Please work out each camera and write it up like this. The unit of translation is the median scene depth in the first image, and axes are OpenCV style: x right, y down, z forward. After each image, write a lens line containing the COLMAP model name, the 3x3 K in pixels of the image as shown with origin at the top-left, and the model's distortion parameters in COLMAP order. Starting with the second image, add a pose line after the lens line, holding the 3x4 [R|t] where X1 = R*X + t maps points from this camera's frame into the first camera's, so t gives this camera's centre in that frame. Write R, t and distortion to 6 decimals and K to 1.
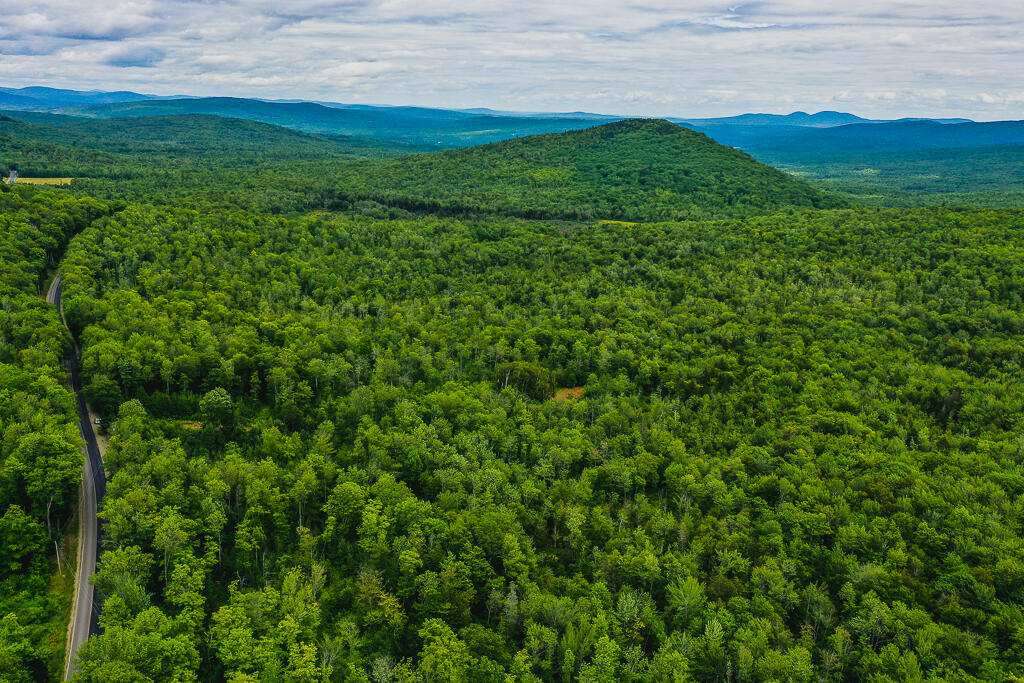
lens RADIAL K [[829.8, 0, 510.9], [0, 829.8, 342.3], [0, 0, 1]] dist [0.006052, -0.003416]
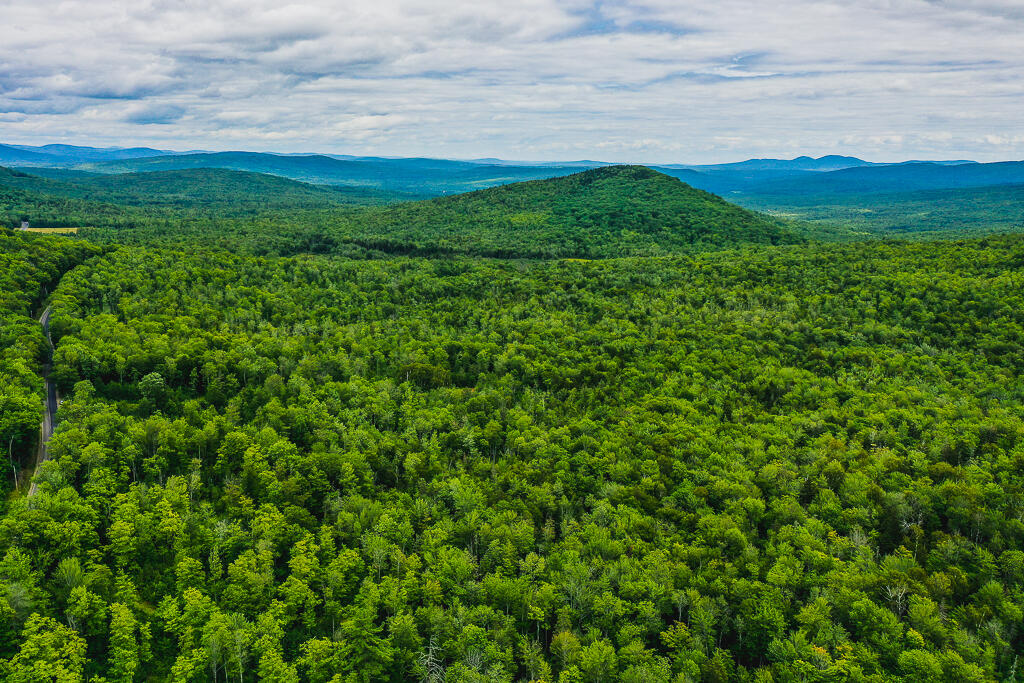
lens RADIAL K [[829.8, 0, 515.0], [0, 829.8, 341.3], [0, 0, 1]] dist [0.006052, -0.003416]
pose [[0.999837, -0.013557, -0.011944, 0.053530], [0.012850, 0.998268, -0.057404, 0.020767], [0.012702, 0.057241, 0.998280, -0.067737]]
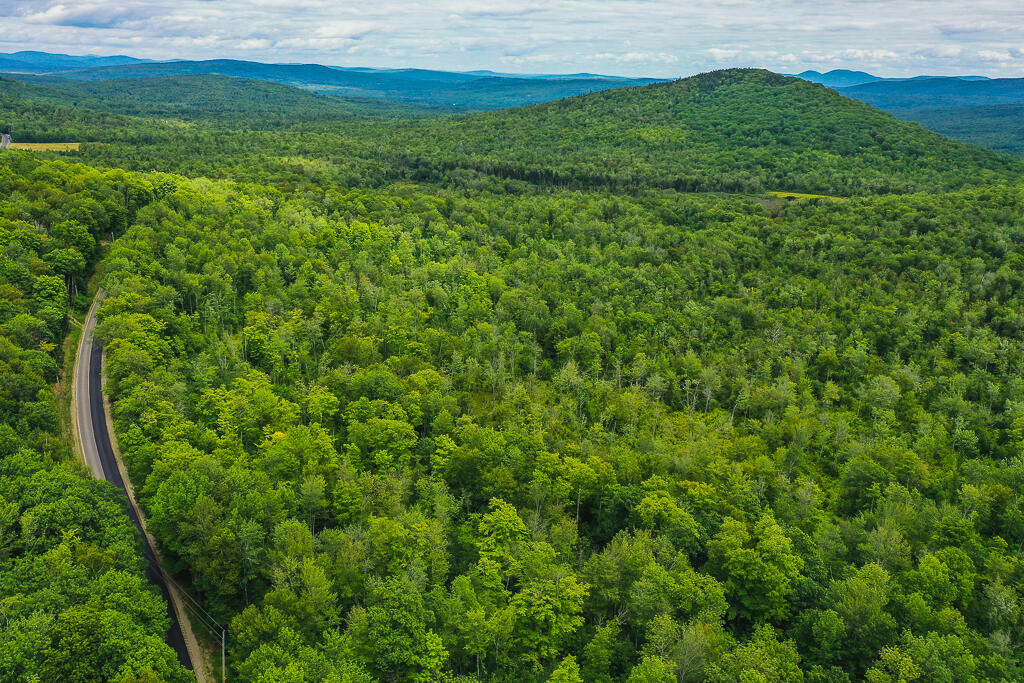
lens RADIAL K [[829.8, 0, 501.9], [0, 829.8, 337.7], [0, 0, 1]] dist [0.006052, -0.003416]
pose [[0.999941, -0.006718, -0.008544, -0.129429], [0.007019, 0.999338, 0.035700, -0.040634], [0.008298, -0.035758, 0.999326, 0.221520]]
